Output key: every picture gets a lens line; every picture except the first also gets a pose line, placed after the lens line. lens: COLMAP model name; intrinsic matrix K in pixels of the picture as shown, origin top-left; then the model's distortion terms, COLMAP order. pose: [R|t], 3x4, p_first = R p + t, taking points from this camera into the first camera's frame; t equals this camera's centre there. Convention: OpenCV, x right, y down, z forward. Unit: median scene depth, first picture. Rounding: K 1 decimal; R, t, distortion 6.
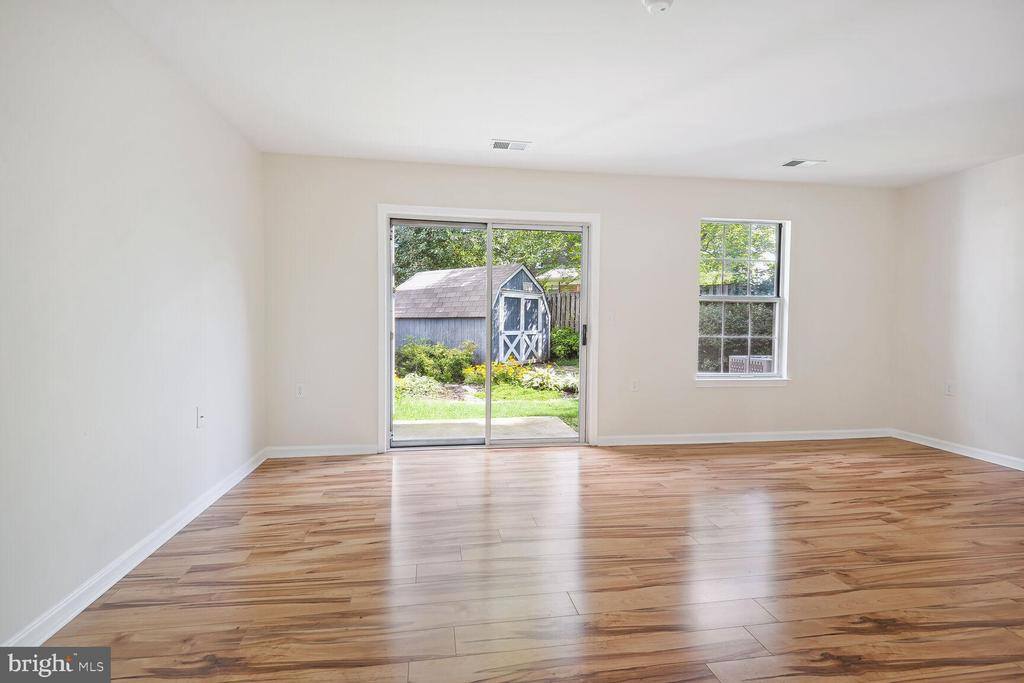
lens RADIAL K [[480.4, 0, 515.8], [0, 480.4, 315.1], [0, 0, 1]] dist [0.000597, -0.010001]
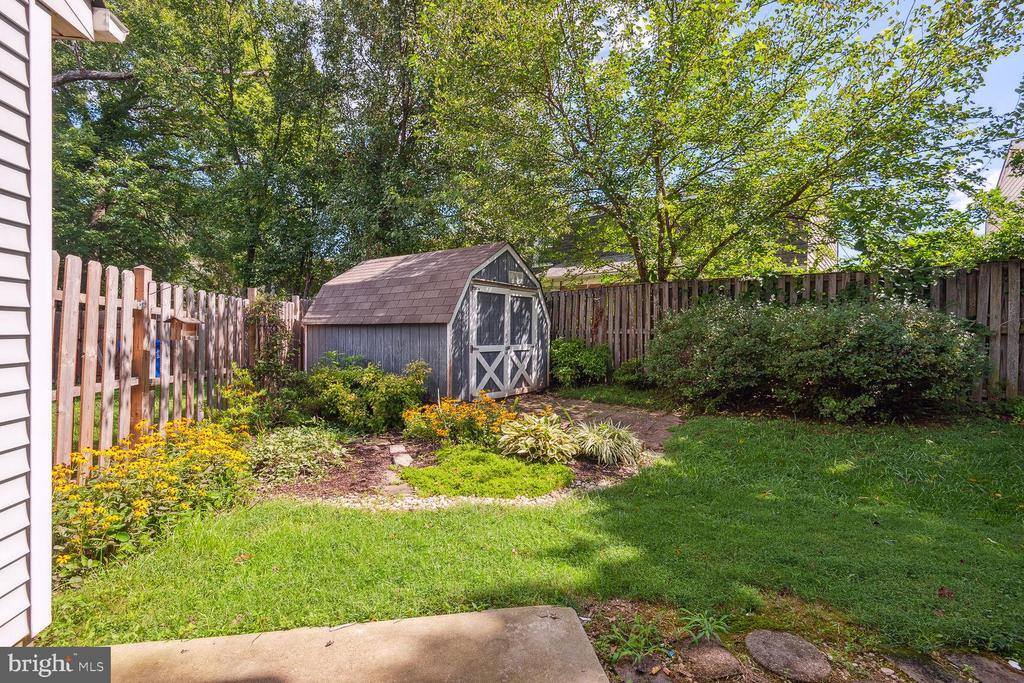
lens RADIAL K [[480.4, 0, 515.8], [0, 480.4, 315.1], [0, 0, 1]] dist [0.000597, -0.010001]
pose [[0.999986, 0.003593, 0.003972, 0.023287], [-0.003517, 0.999815, -0.018910, 0.004744], [-0.004039, 0.018896, 0.999813, 0.354547]]
